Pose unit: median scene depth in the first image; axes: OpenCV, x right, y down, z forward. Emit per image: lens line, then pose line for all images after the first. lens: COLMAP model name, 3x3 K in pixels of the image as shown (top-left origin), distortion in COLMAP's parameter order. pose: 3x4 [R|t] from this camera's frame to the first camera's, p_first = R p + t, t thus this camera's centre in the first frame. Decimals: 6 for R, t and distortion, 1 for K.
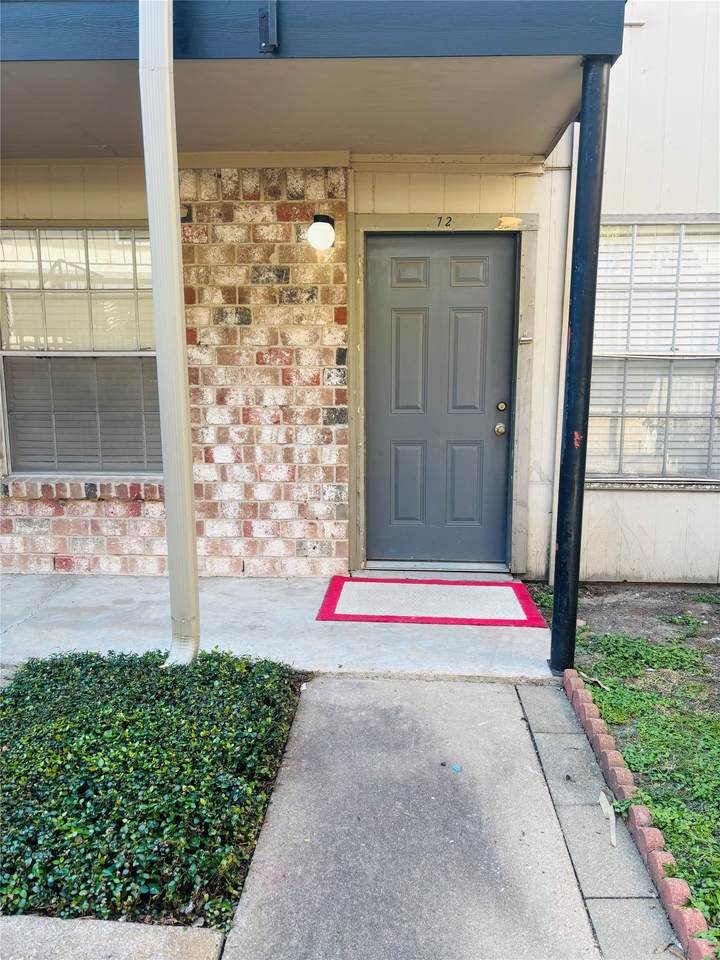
lens RADIAL K [[732.5, 0, 362.5], [0, 732.5, 486.8], [0, 0, 1]] dist [-0.005626, -0.028003]
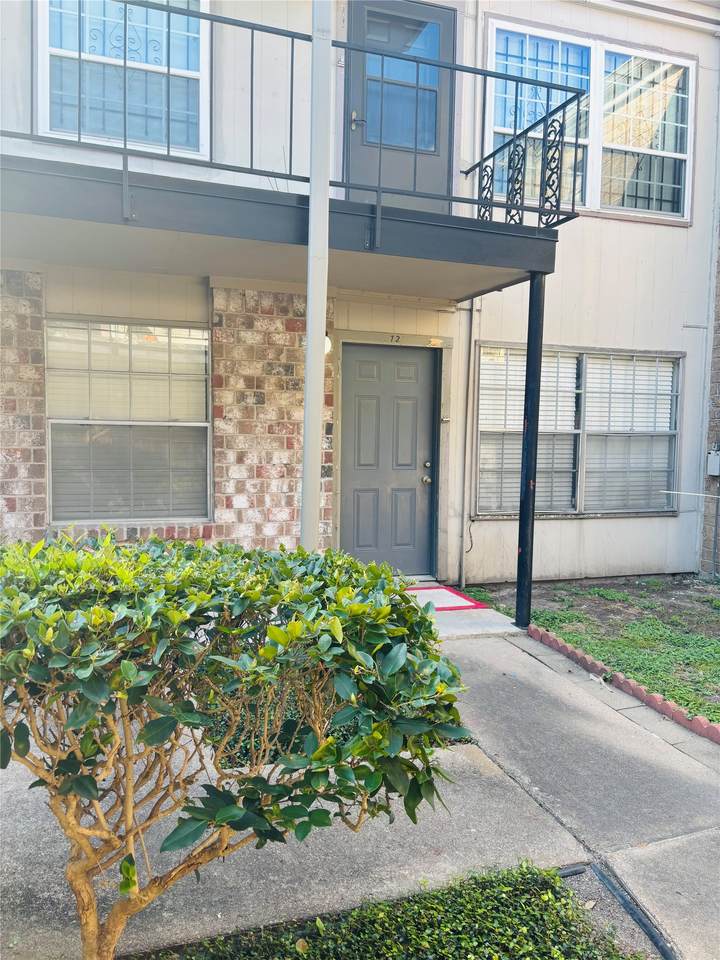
lens RADIAL K [[732.5, 0, 357.7], [0, 732.5, 476.3], [0, 0, 1]] dist [-0.005626, -0.028003]
pose [[0.928792, -0.008202, 0.370510, -0.489731], [0.040080, 0.996114, -0.078421, 0.022117], [-0.368427, 0.087687, 0.925512, -0.293516]]
